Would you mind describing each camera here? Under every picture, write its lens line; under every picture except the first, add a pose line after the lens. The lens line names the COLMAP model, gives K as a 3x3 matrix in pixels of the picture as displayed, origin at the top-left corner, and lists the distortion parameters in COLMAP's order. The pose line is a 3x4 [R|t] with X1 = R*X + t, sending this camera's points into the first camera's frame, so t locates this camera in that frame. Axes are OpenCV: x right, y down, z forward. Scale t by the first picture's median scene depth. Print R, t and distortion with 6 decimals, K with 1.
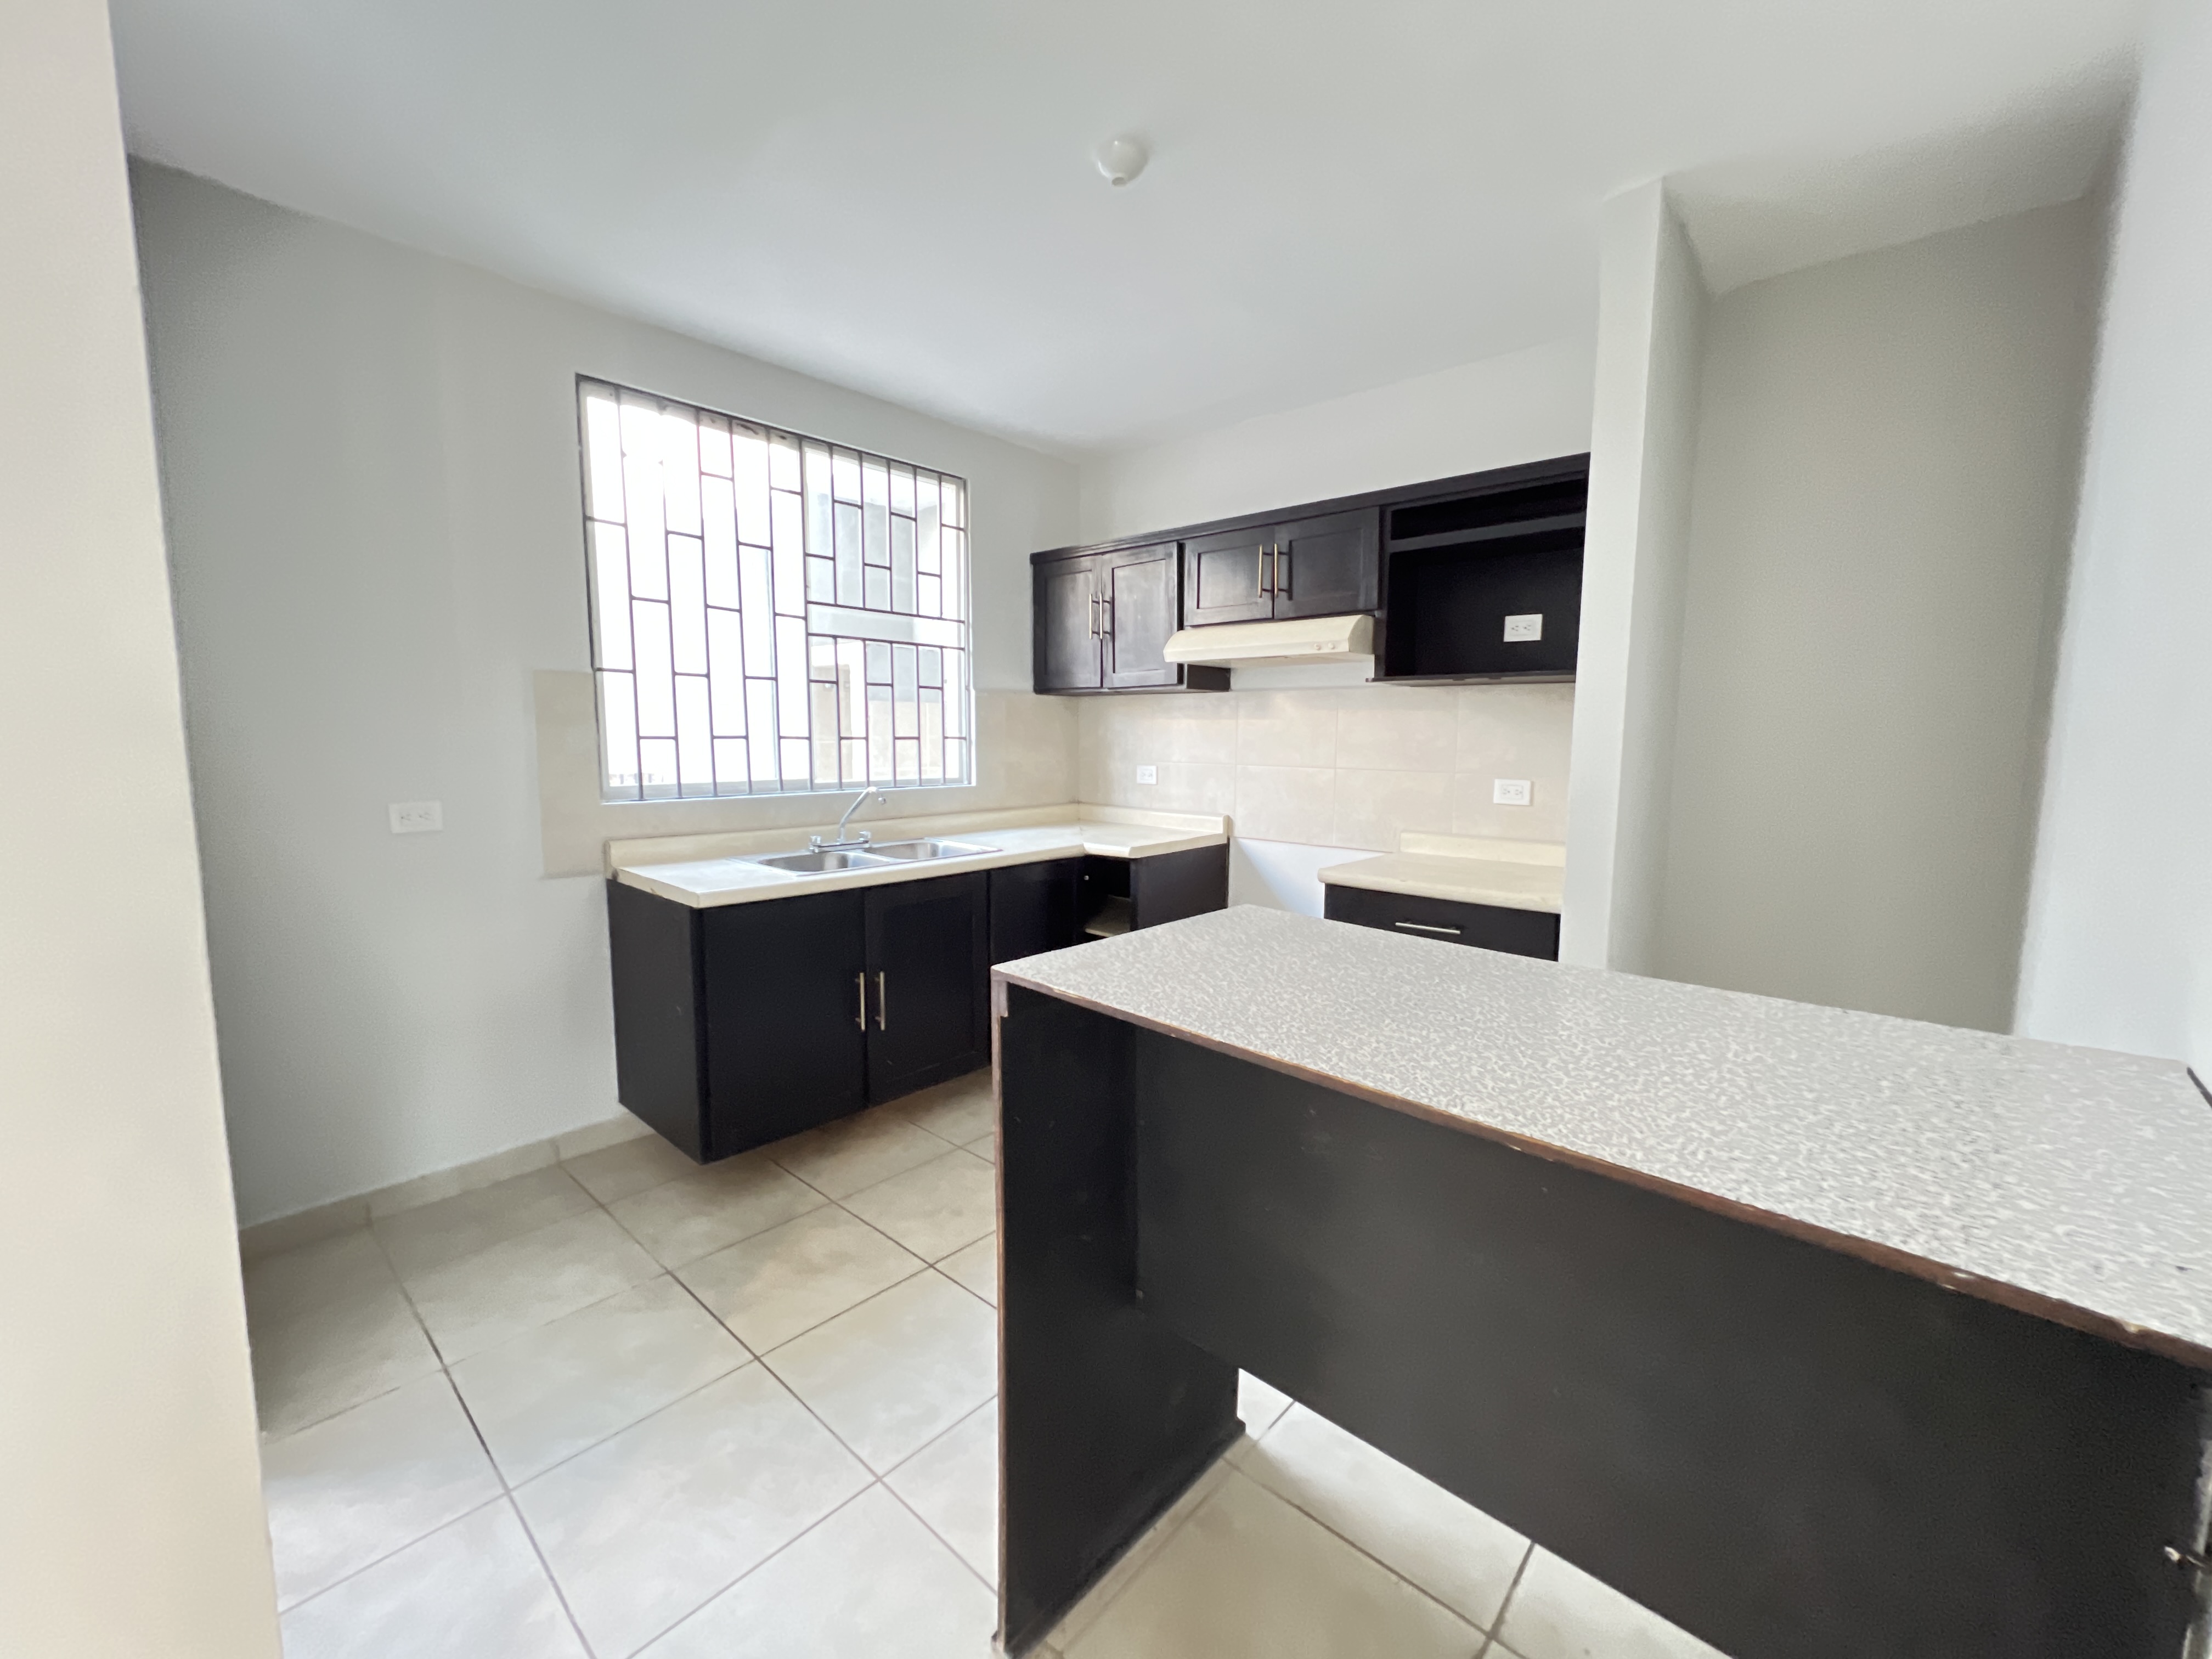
lens RADIAL K [[889.6, 0, 1112.5], [0, 889.6, 831.0], [0, 0, 1]] dist [-0.002336, 0.000425]
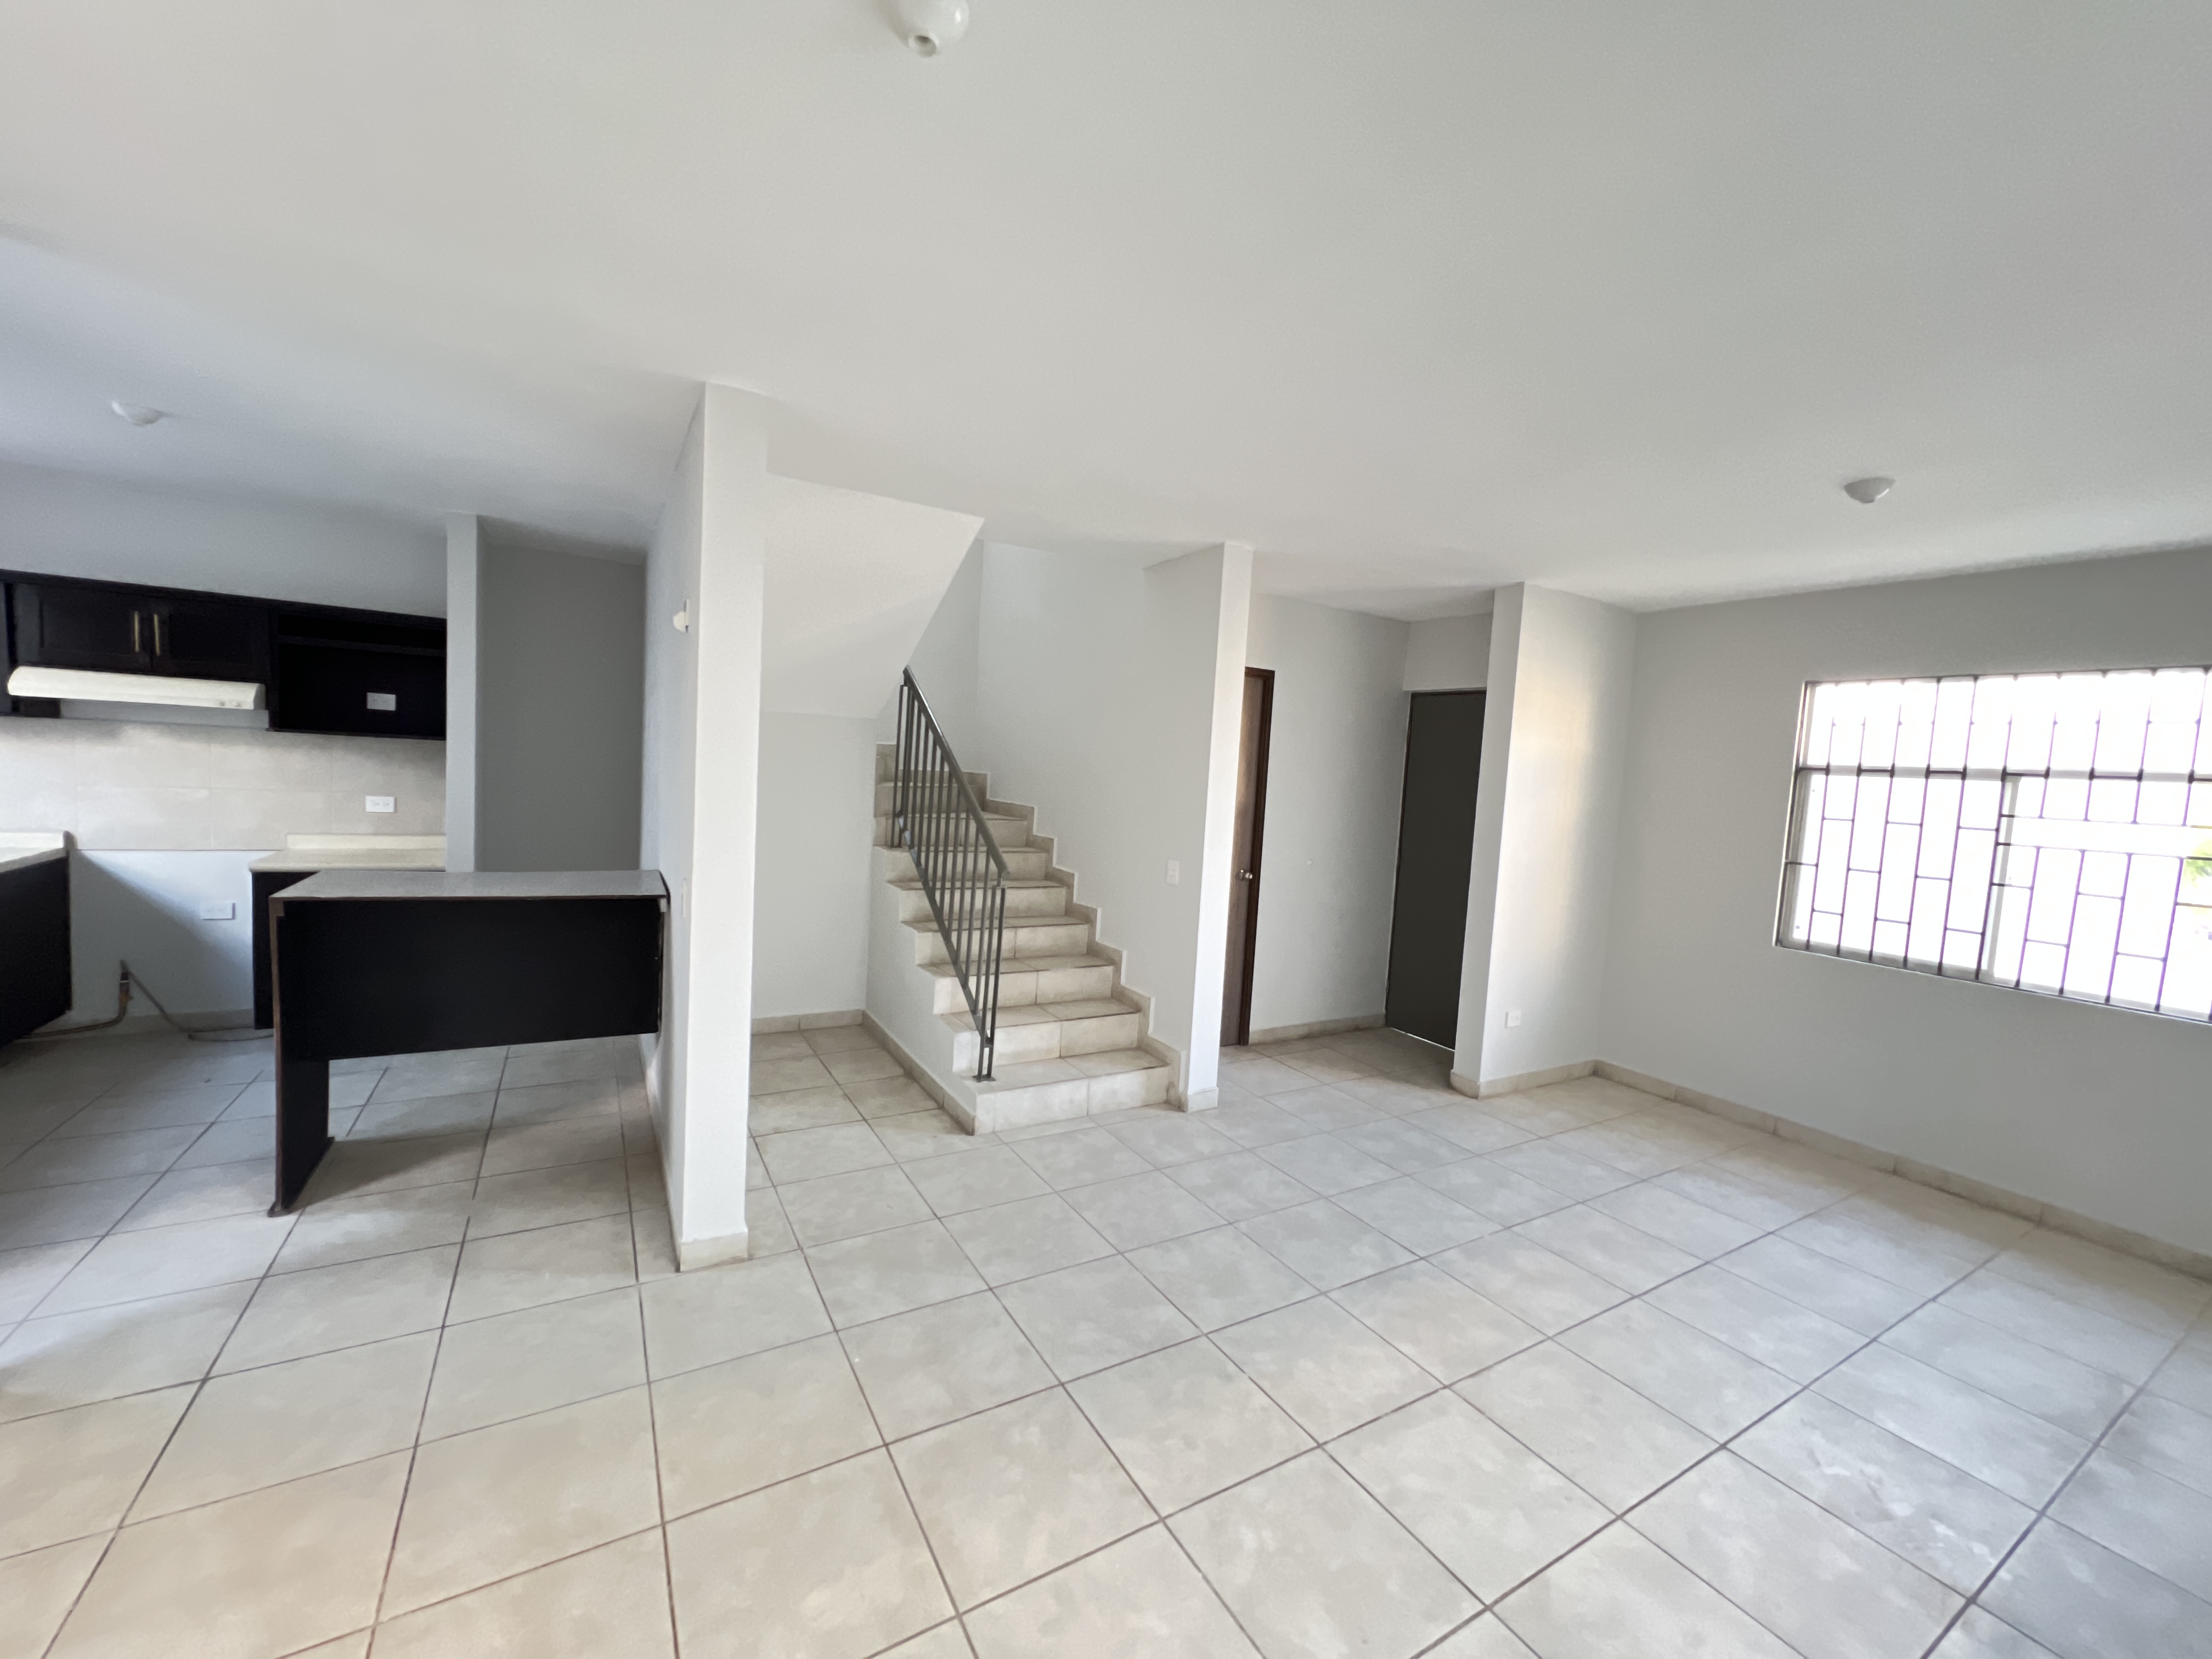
lens RADIAL K [[882.1, 0, 1108.6], [0, 882.1, 828.1], [0, 0, 1]] dist [-0.000848, 0.000099]
pose [[0.301693, -0.055045, 0.951815, -0.649911], [0.049111, 0.997904, 0.042143, -0.005633], [-0.952139, 0.034030, 0.303764, -0.698060]]
